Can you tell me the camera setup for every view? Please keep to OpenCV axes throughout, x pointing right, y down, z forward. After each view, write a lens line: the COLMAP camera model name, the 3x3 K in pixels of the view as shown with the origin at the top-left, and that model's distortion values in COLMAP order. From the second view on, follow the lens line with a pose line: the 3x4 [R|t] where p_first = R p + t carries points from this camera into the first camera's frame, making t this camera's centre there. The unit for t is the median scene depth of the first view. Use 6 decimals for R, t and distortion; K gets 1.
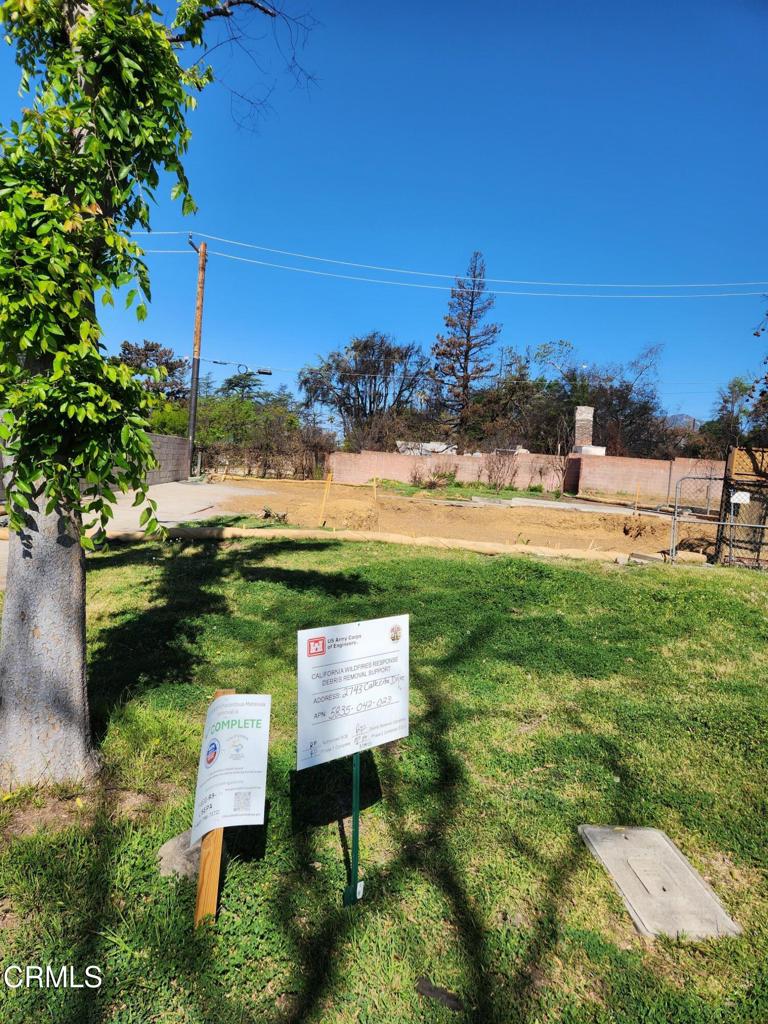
lens RADIAL K [[683.3, 0, 377.2], [0, 683.3, 510.6], [0, 0, 1]] dist [0.037474, -0.001999]
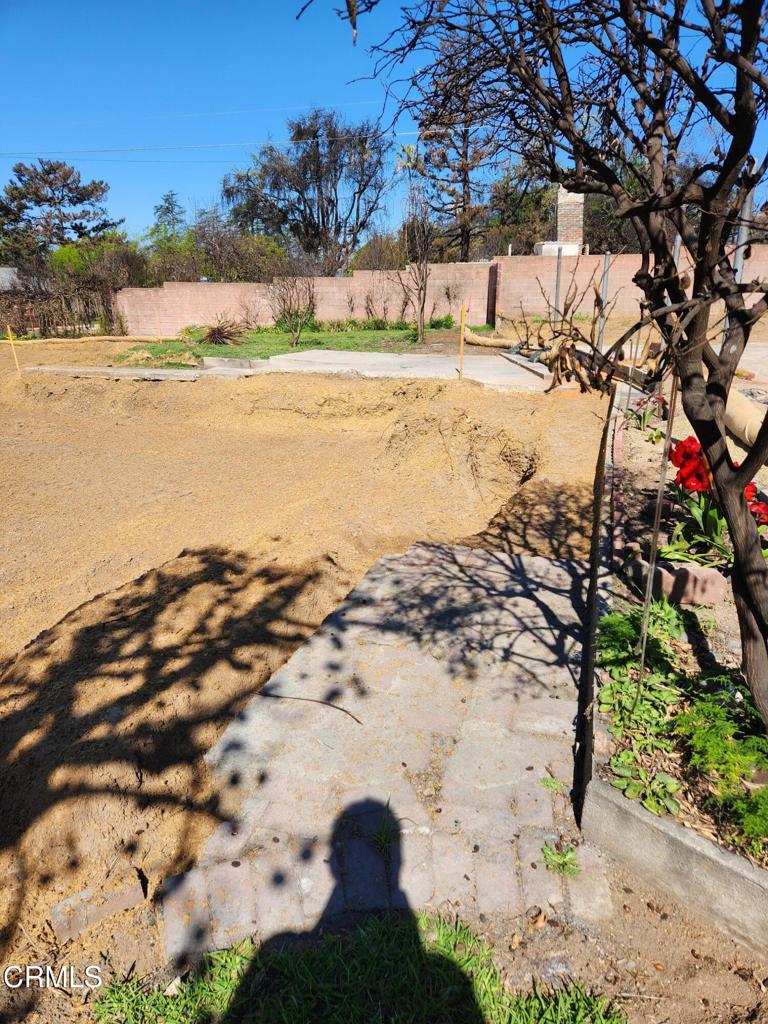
lens RADIAL K [[667.4, 0, 380.1], [0, 667.4, 524.8], [0, 0, 1]] dist [0.048225, -0.039868]
pose [[0.990664, -0.045887, -0.128370, 0.136025], [0.077095, 0.965185, 0.249948, -0.005921], [0.112431, -0.257511, 0.959712, 0.192919]]
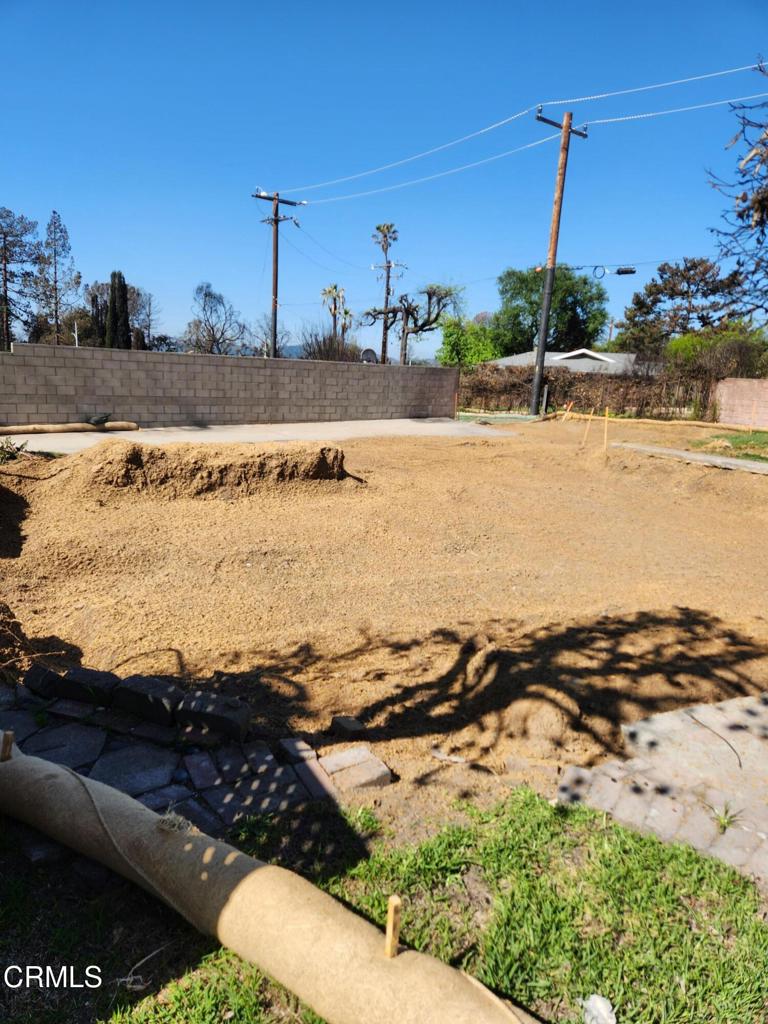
lens RADIAL K [[683.3, 0, 377.2], [0, 683.3, 510.6], [0, 0, 1]] dist [0.037474, -0.001999]
pose [[0.603052, 0.114338, -0.789465, 0.148280], [-0.052491, 0.993217, 0.103751, -0.006068], [0.795973, -0.021128, 0.604963, 0.178655]]
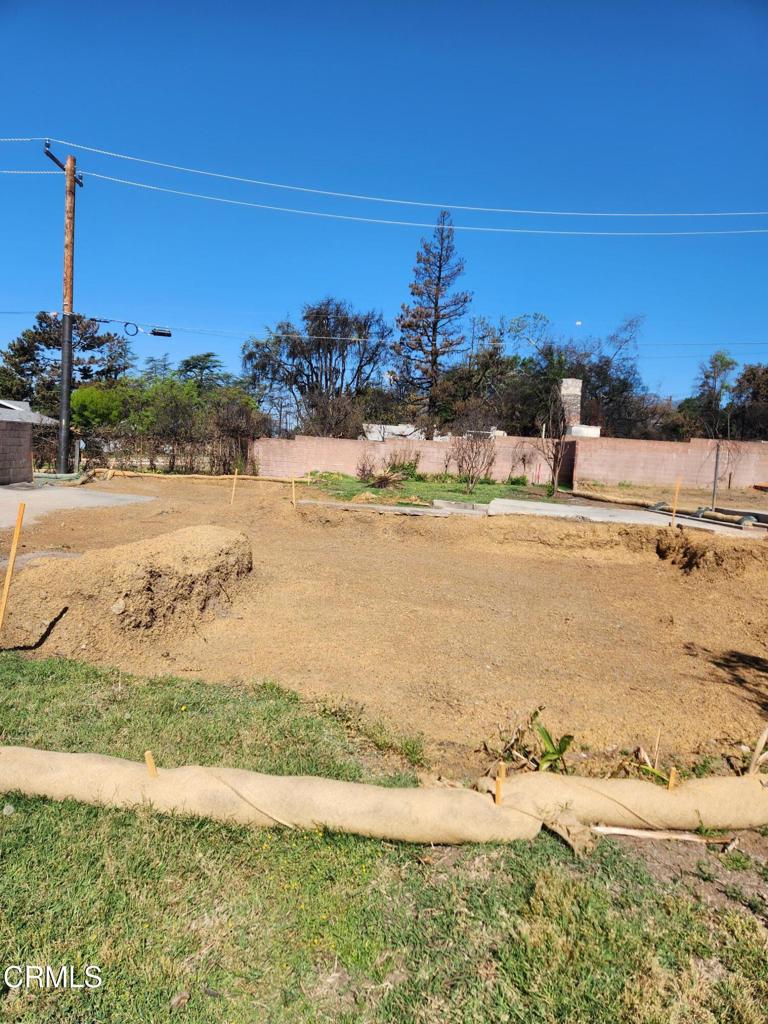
lens RADIAL K [[667.4, 0, 380.1], [0, 667.4, 524.8], [0, 0, 1]] dist [0.048225, -0.039868]
pose [[0.999066, -0.020641, 0.037951, 0.023006], [0.018815, 0.998677, 0.047851, -0.011662], [-0.038888, -0.047093, 0.998133, 0.127290]]
